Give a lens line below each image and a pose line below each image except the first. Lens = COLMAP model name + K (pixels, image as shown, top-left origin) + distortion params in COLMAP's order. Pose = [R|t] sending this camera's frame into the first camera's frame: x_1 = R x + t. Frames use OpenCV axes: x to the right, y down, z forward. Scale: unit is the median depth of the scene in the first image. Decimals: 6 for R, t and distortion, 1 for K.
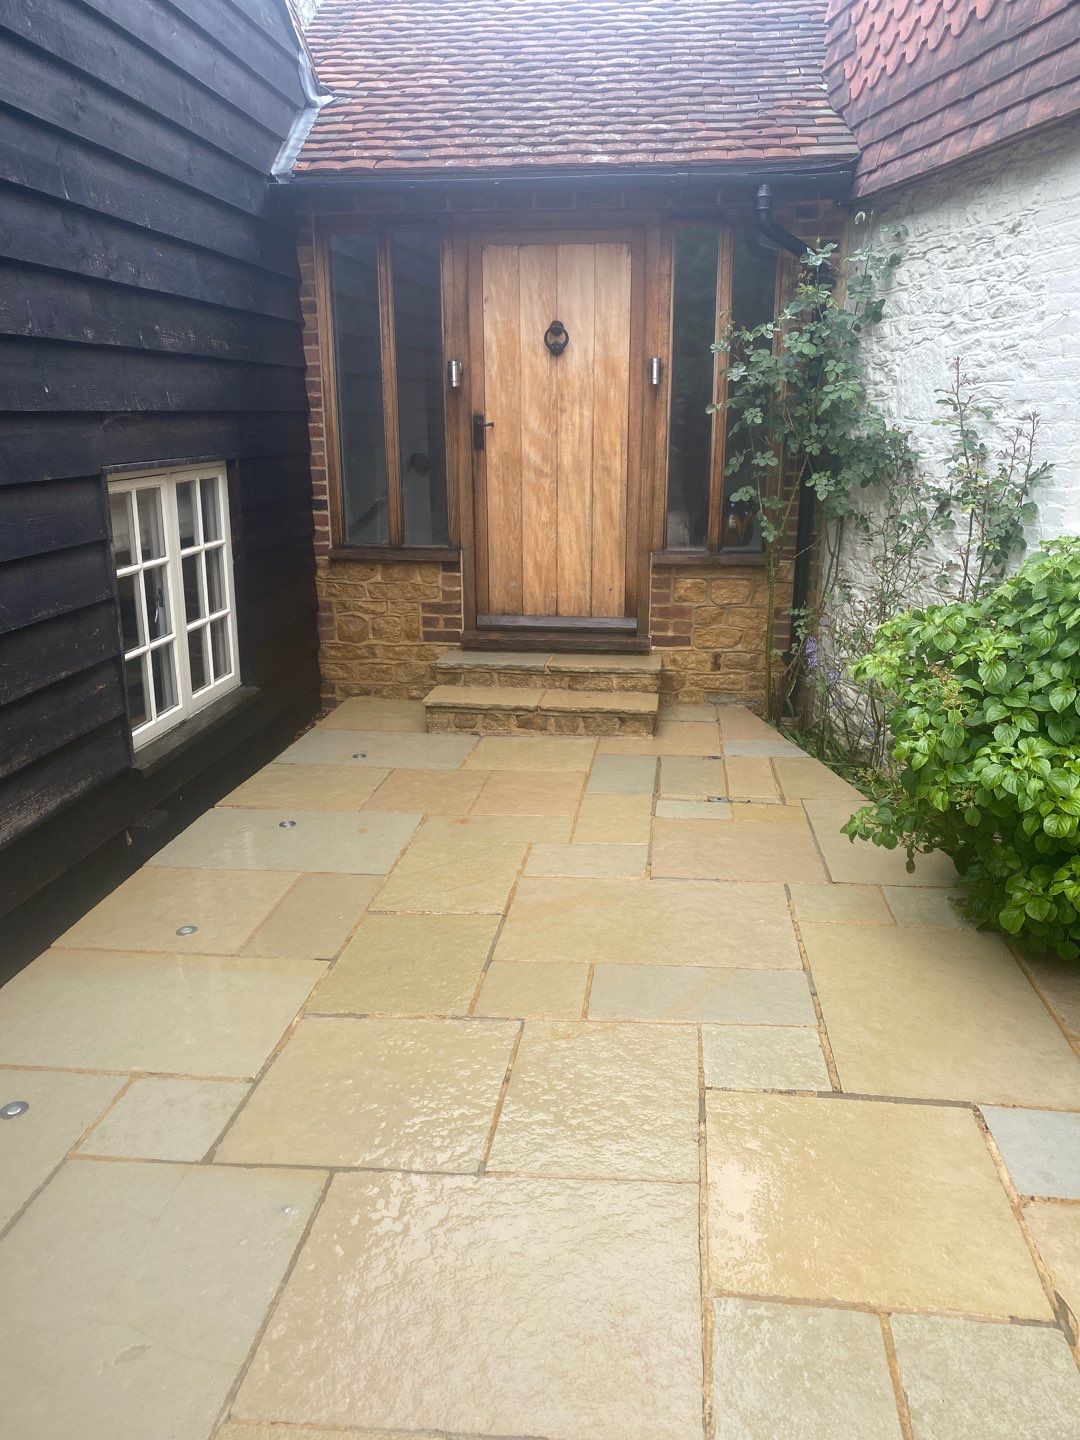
lens RADIAL K [[1087.7, 0, 549.0], [0, 1087.7, 707.3], [0, 0, 1]] dist [0.022731, -0.016062]
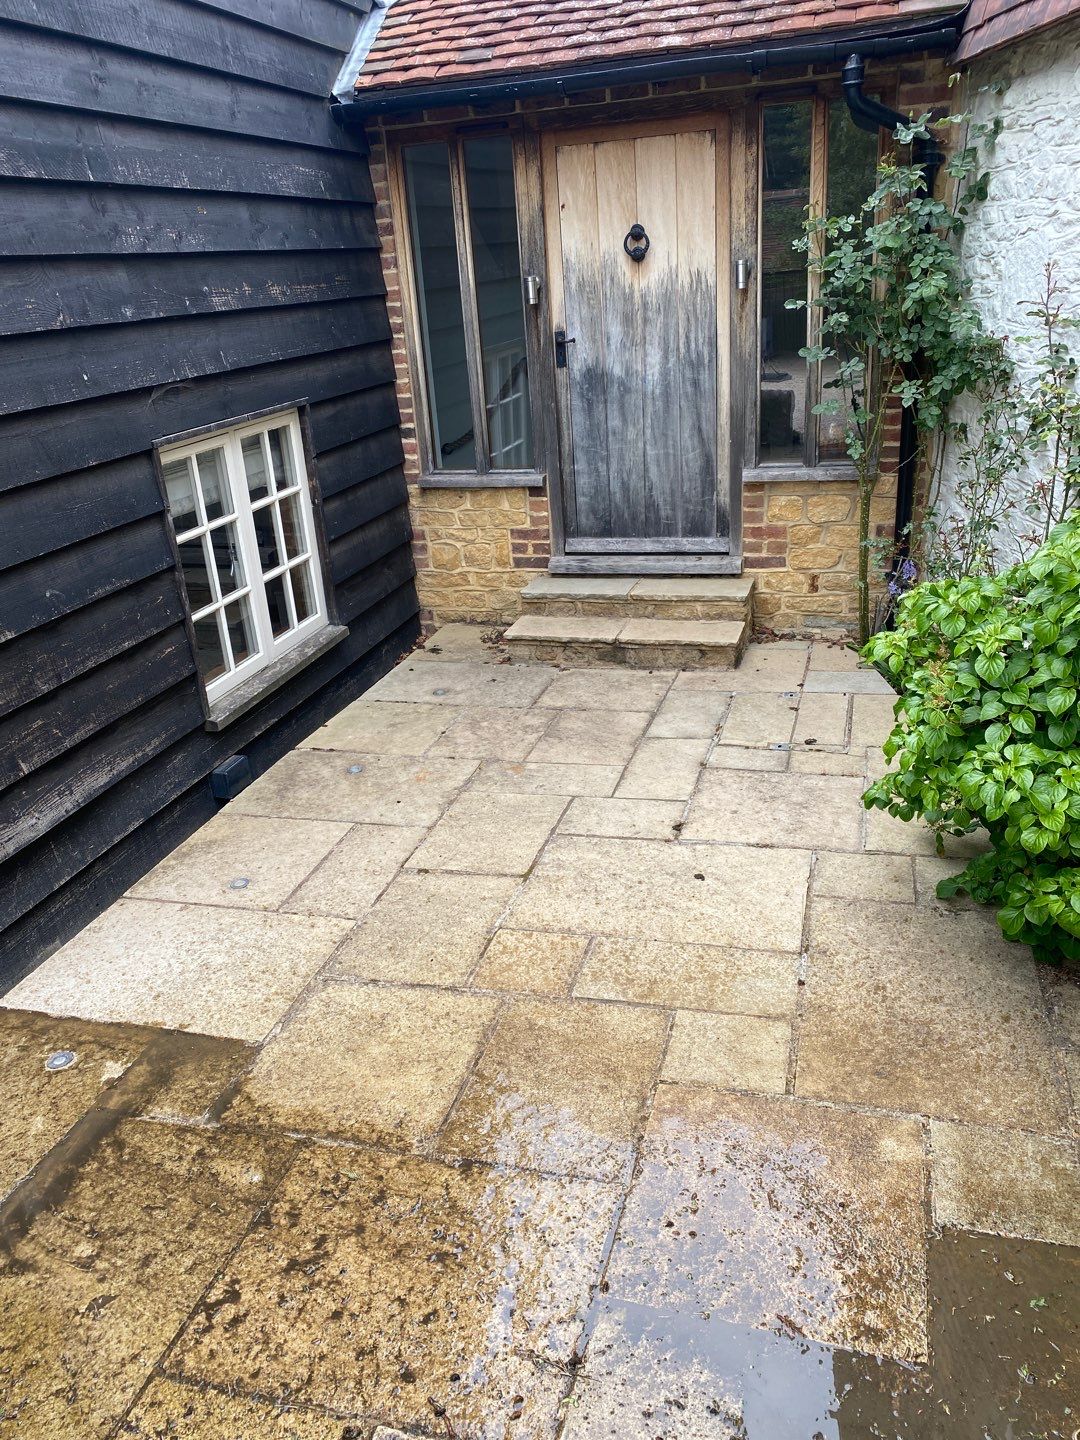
lens RADIAL K [[1087.7, 0, 540.2], [0, 1087.7, 722.5], [0, 0, 1]] dist [0.022731, -0.016062]
pose [[0.983007, 0.003872, -0.183529, 0.132515], [0.021593, 0.990398, 0.136547, -0.079211], [0.182296, -0.138190, 0.973484, 0.013026]]
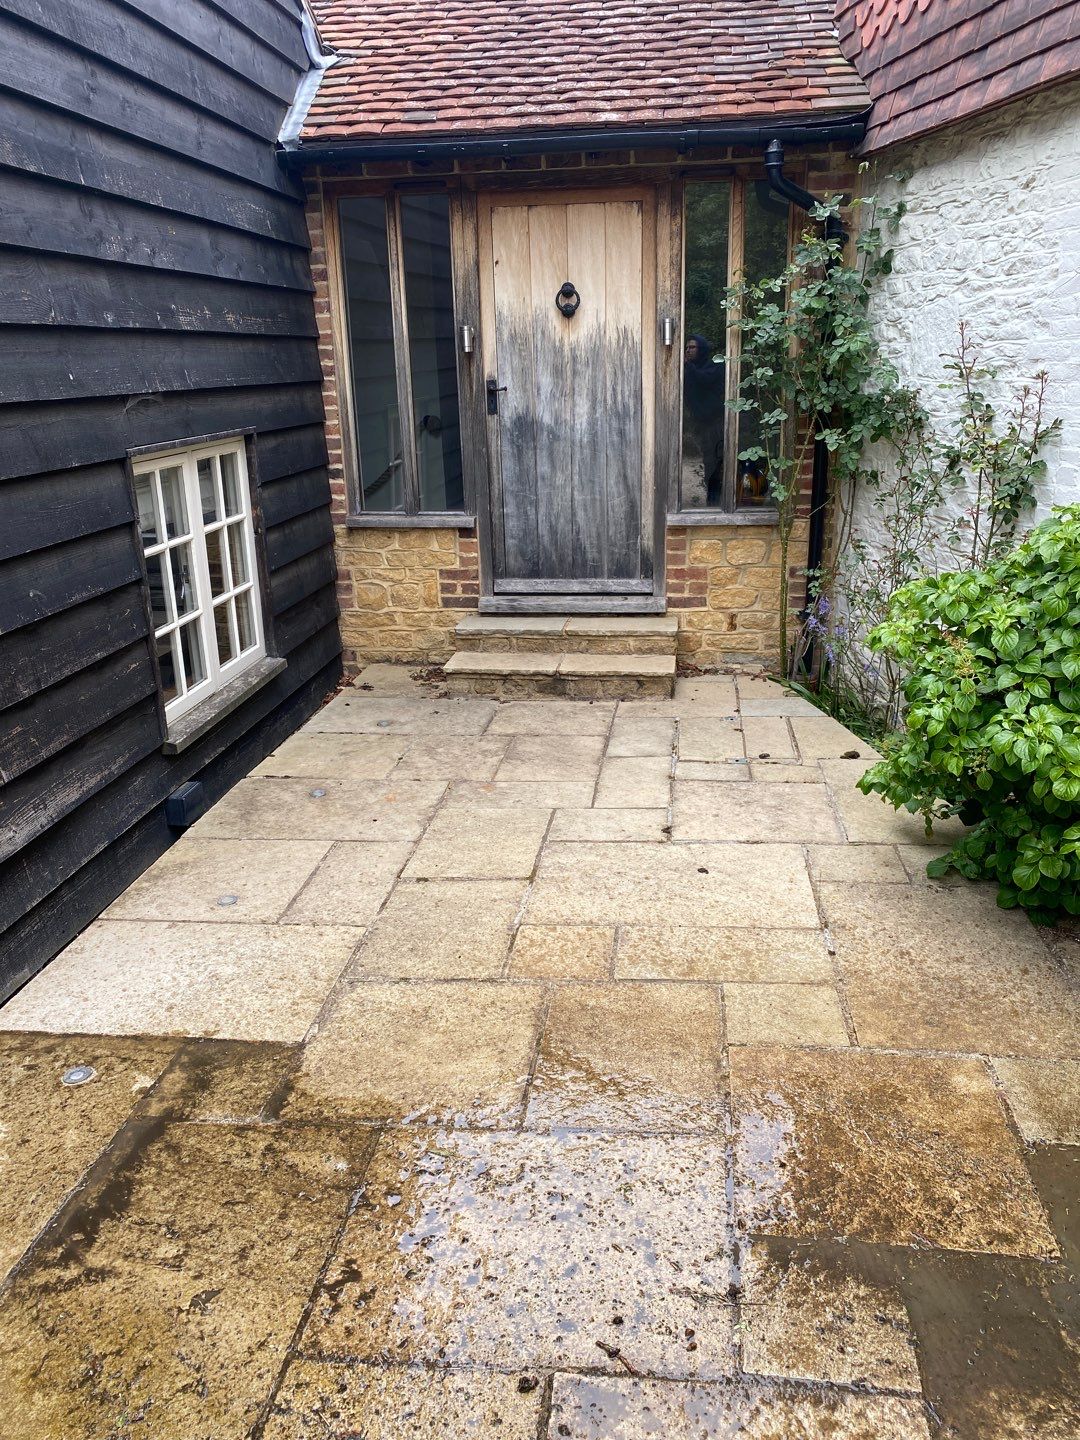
lens RADIAL K [[1087.7, 0, 548.8], [0, 1087.7, 712.7], [0, 0, 1]] dist [0.022731, -0.016062]
pose [[0.999701, -0.020236, -0.013691, -0.006025], [0.020903, 0.998509, 0.050423, -0.016504], [0.012651, -0.050695, 0.998634, -0.021853]]
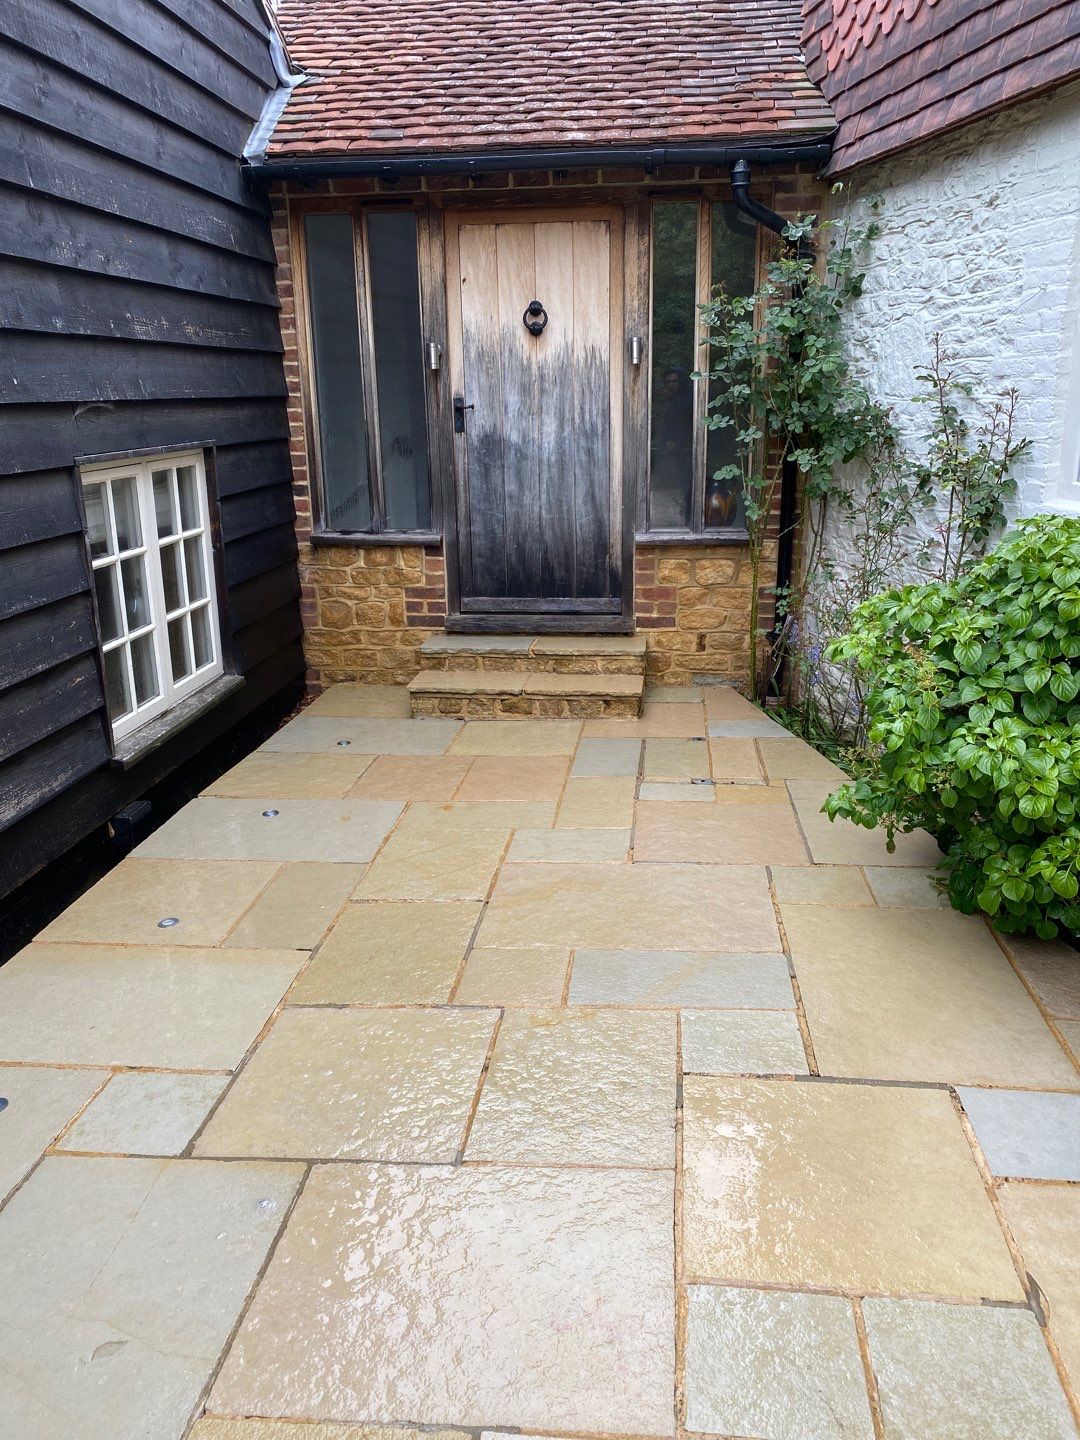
lens RADIAL K [[1087.7, 0, 546.2], [0, 1087.7, 705.0], [0, 0, 1]] dist [0.022731, -0.016062]
pose [[0.999871, -0.015991, 0.001602, 0.012583], [0.015961, 0.999727, 0.017082, -0.005051], [-0.001875, -0.017055, 0.999853, 0.002462]]
